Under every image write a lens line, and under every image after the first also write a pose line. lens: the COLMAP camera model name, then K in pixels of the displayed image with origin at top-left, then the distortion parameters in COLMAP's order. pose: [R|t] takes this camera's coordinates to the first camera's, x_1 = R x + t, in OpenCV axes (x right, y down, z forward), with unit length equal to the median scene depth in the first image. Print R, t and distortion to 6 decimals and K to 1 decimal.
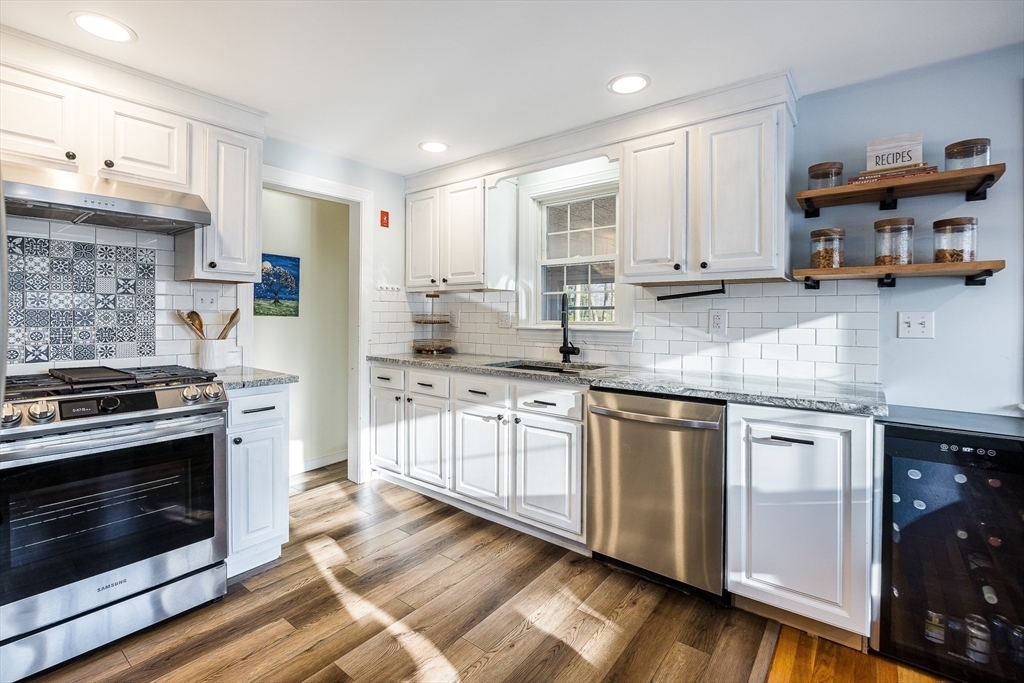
lens RADIAL K [[455.2, 0, 509.2], [0, 455.2, 317.0], [0, 0, 1]] dist [-0.020842, -0.000061]
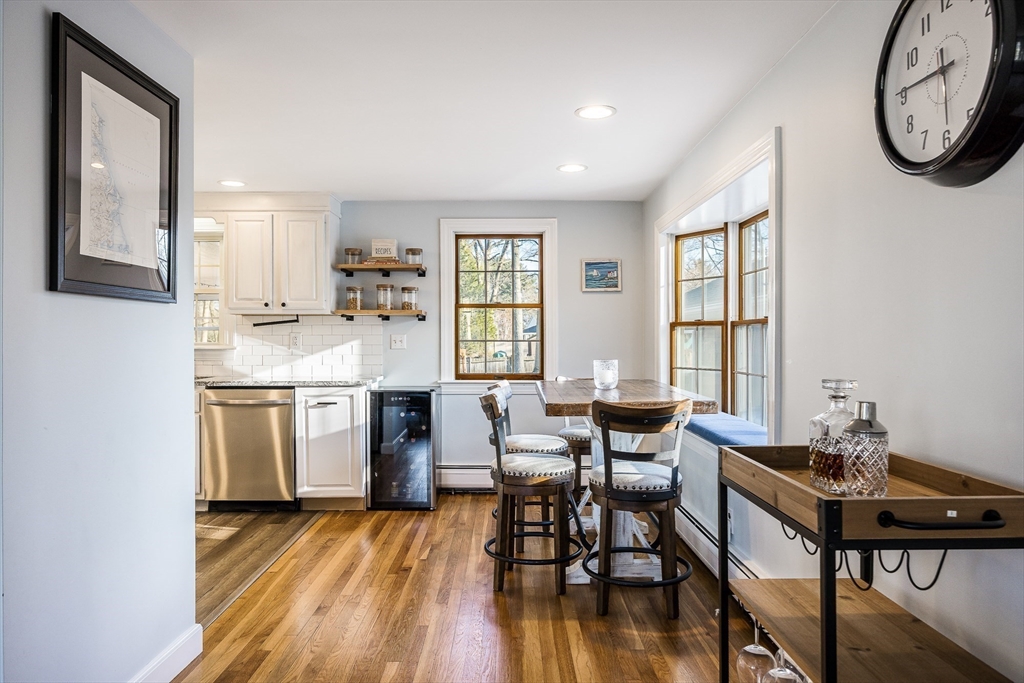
lens RADIAL K [[684.2, 0, 512.0], [0, 684.2, 341.5], [0, 0, 1]] dist [-0.004380, 0.000225]
pose [[0.783561, -0.009450, 0.621243, -0.459444], [0.007537, 0.999955, 0.005704, 0.004539], [-0.621269, 0.000213, 0.783597, -1.467941]]
